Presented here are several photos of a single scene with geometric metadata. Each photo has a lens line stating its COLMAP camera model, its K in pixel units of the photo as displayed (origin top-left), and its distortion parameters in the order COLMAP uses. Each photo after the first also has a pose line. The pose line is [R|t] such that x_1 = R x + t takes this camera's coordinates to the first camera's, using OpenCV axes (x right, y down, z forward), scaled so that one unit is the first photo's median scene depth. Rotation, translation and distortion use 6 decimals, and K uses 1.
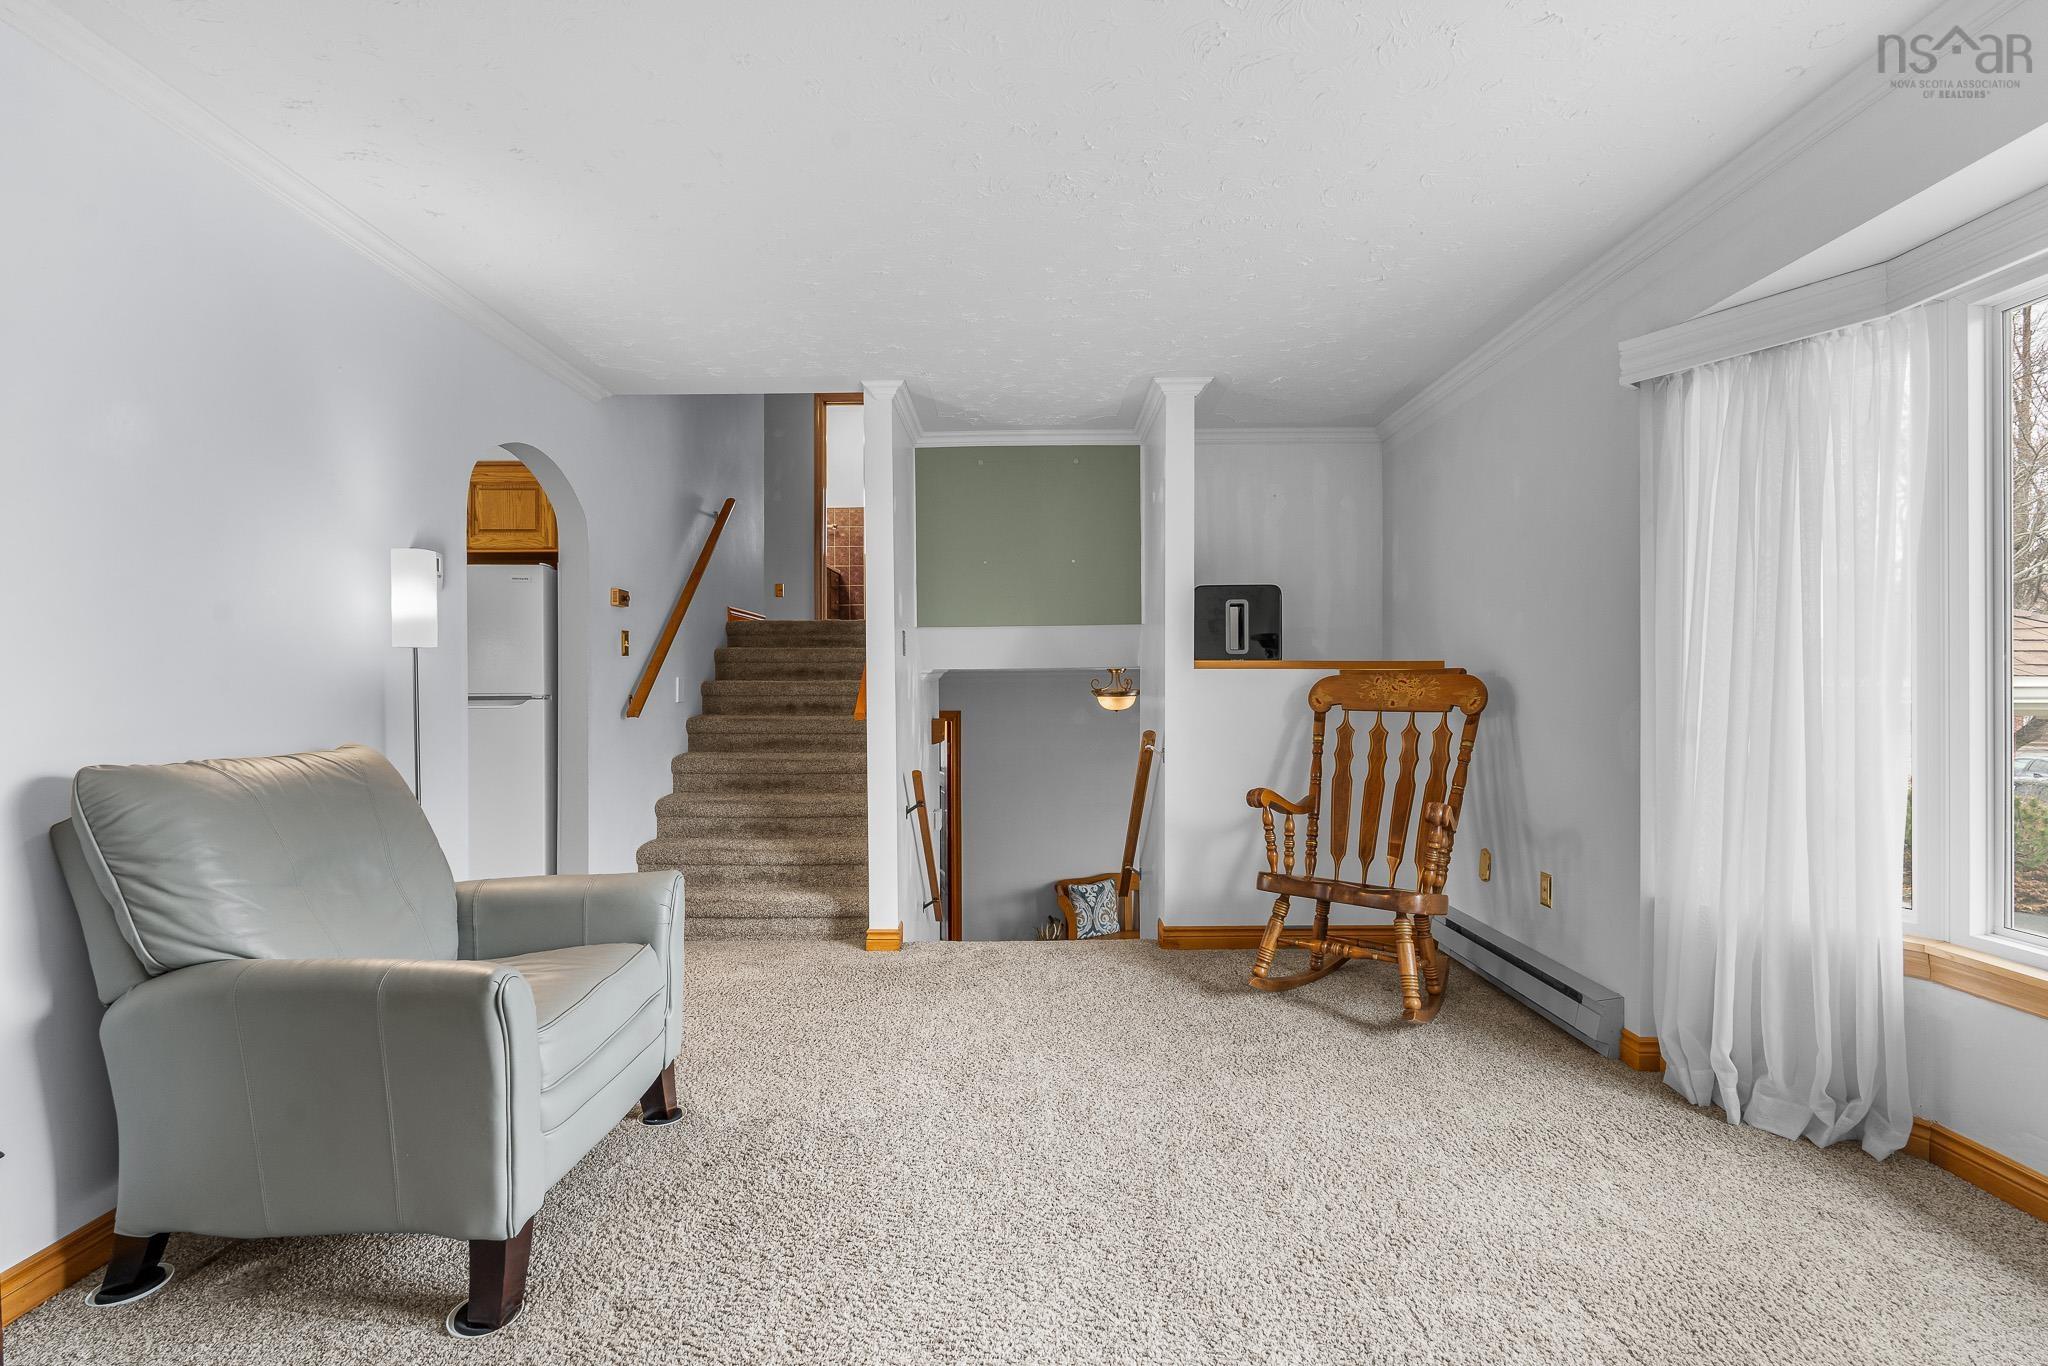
lens RADIAL K [[906.9, 0, 1026.6], [0, 906.9, 682.6], [0, 0, 1]] dist [-0.001538, 0.000100]
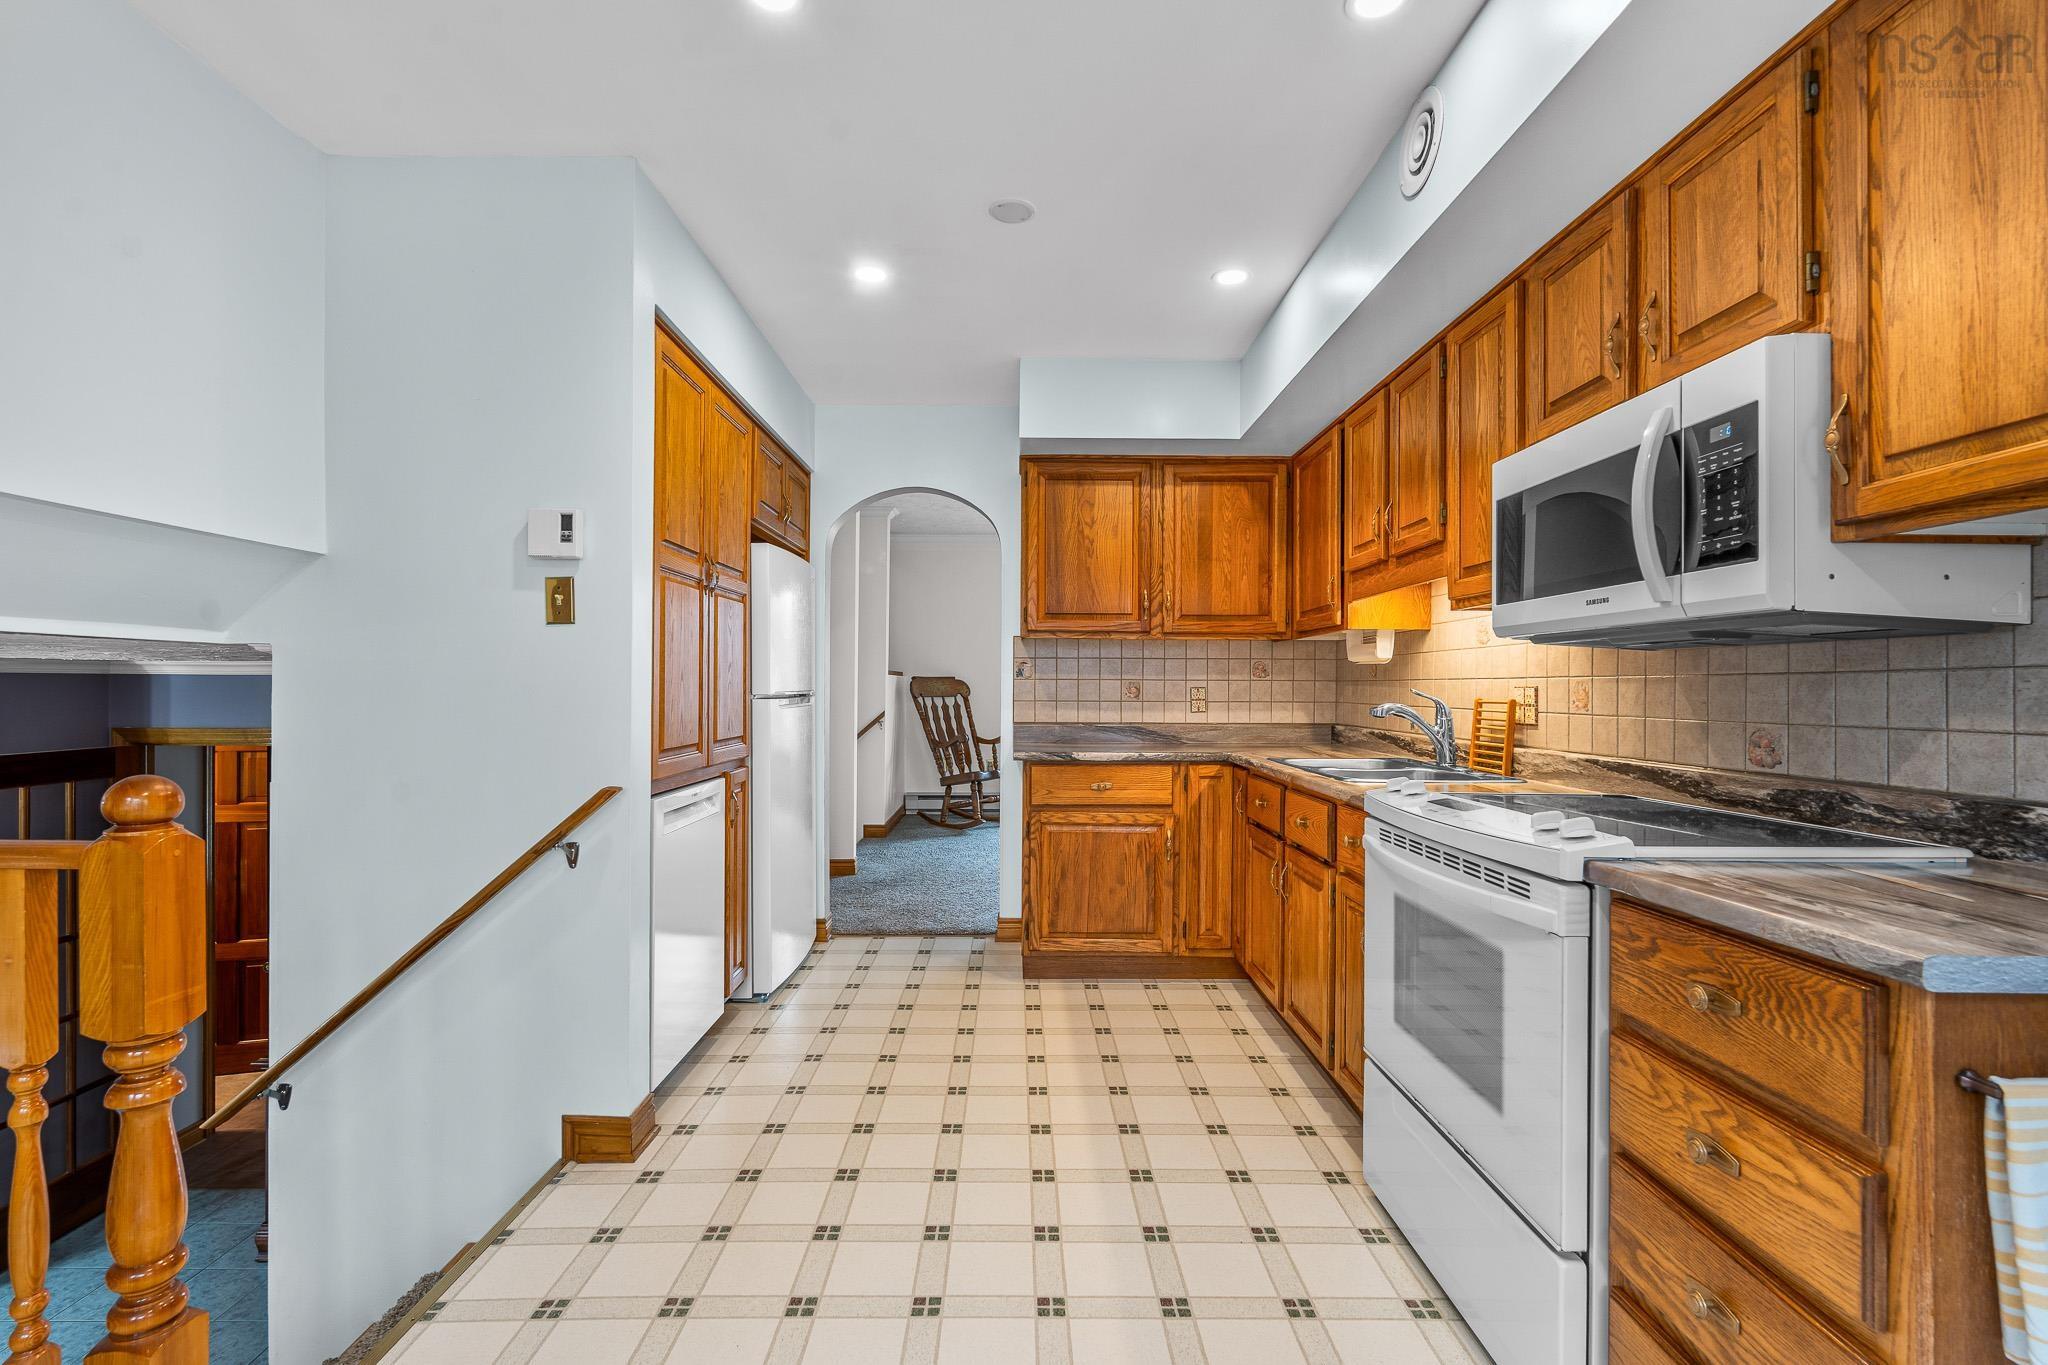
lens RADIAL K [[917.3, 0, 1026.0], [0, 917.3, 685.5], [0, 0, 1]] dist [-0.001785, -0.000107]
pose [[-0.022405, 0.001420, 0.999748, -1.679621], [-0.003384, 0.999993, -0.001496, 0.008768], [-0.999743, -0.003416, -0.022400, 0.825485]]
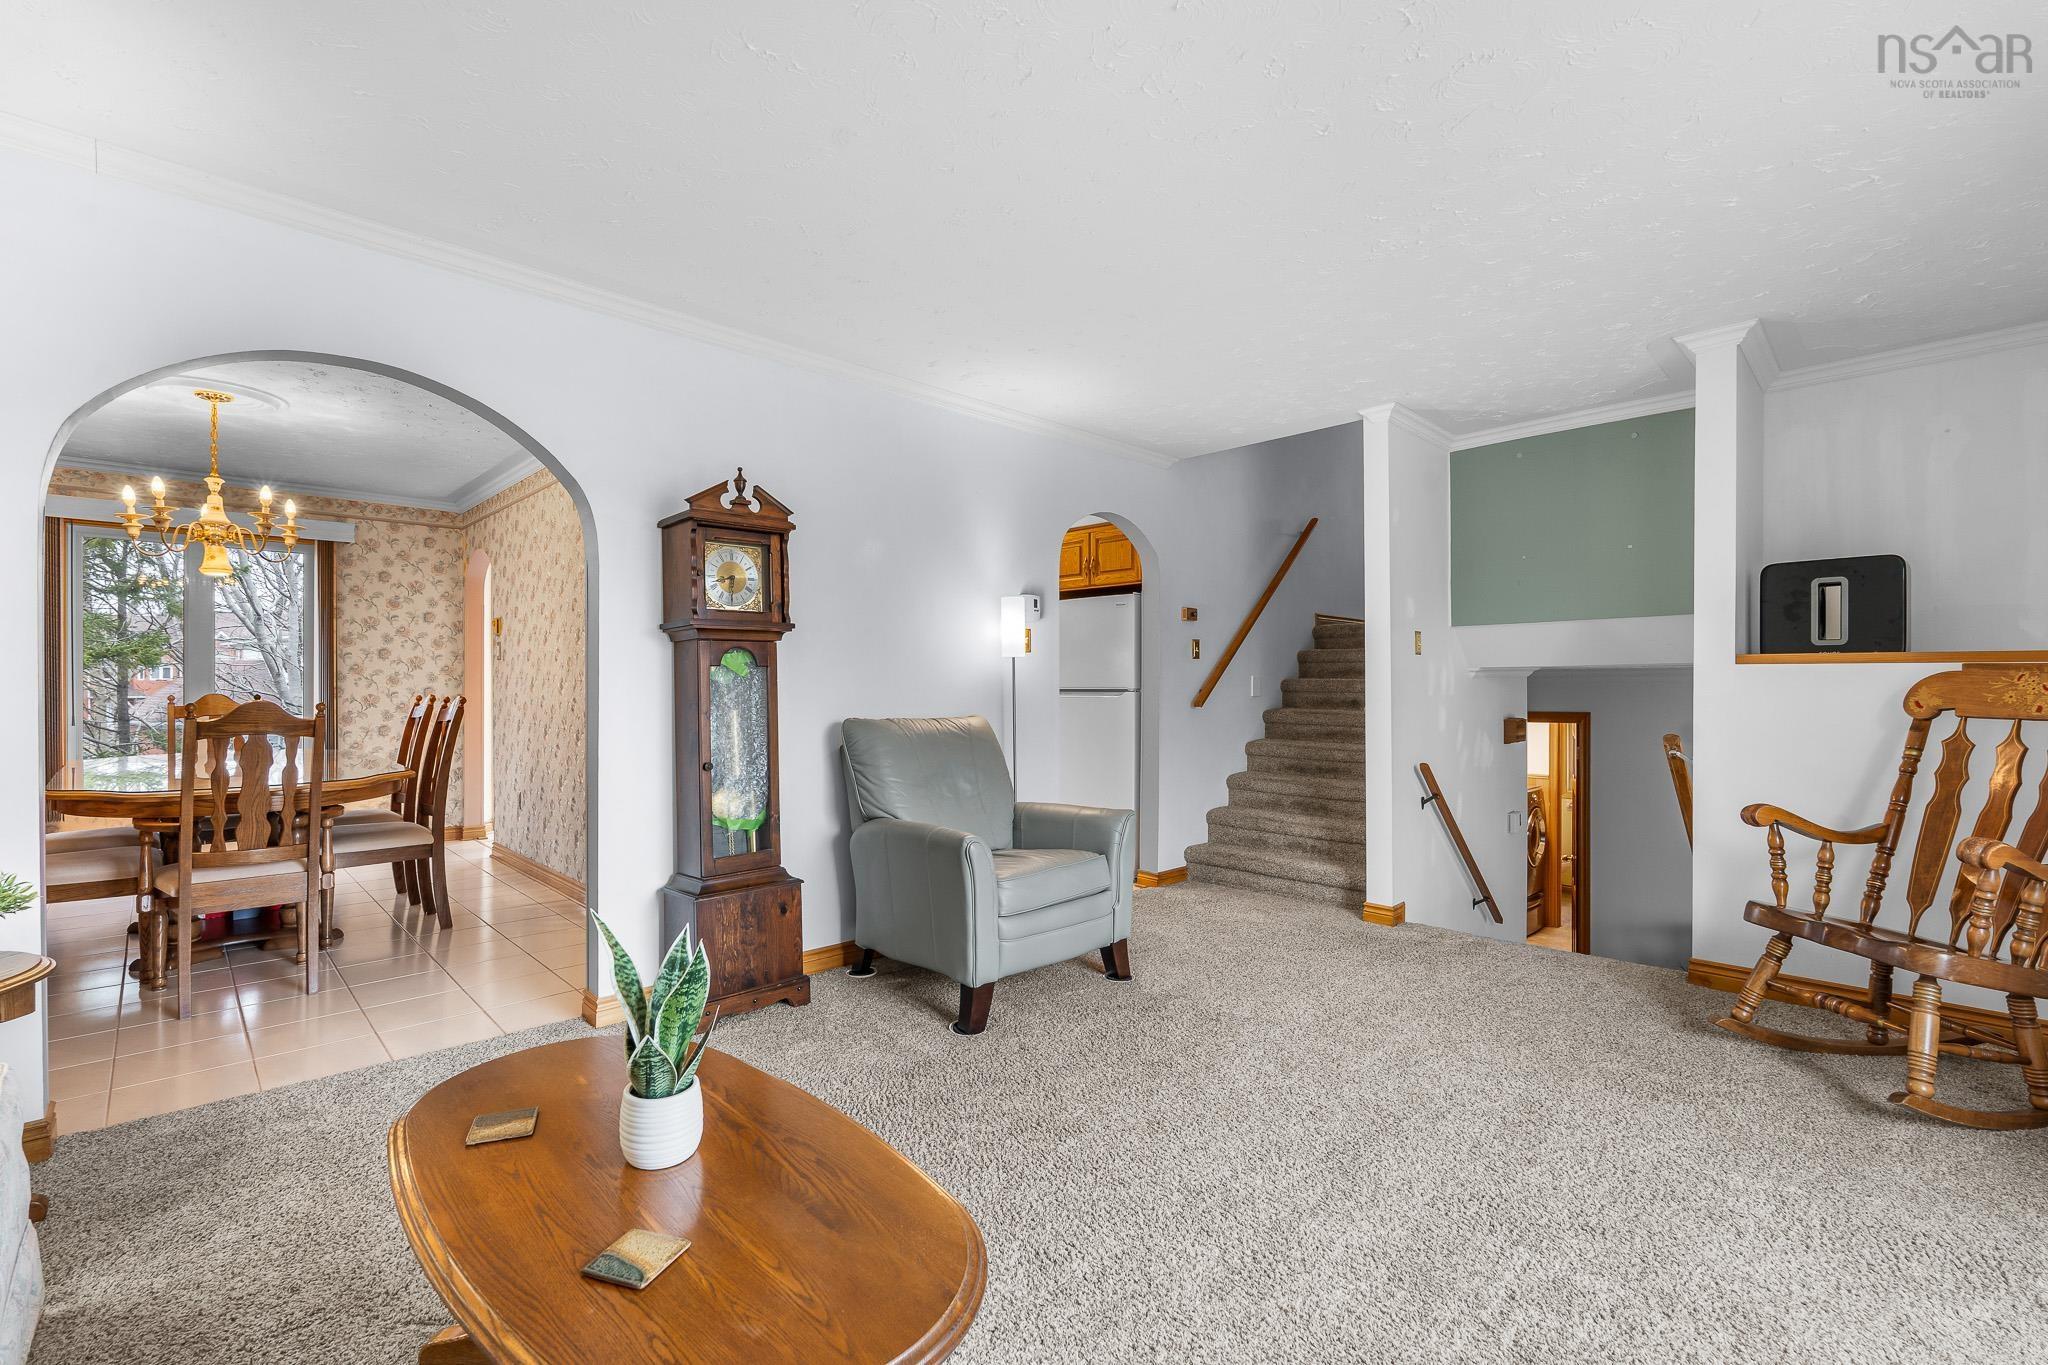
lens RADIAL K [[912.6, 0, 1024.0], [0, 912.6, 682.5], [0, 0, 1]] dist [0.000492, 0.000120]
pose [[0.697712, 0.003537, -0.716369, 0.354072], [-0.003556, 0.999993, 0.001475, 0.003265], [0.716369, 0.001518, 0.697720, -0.084982]]
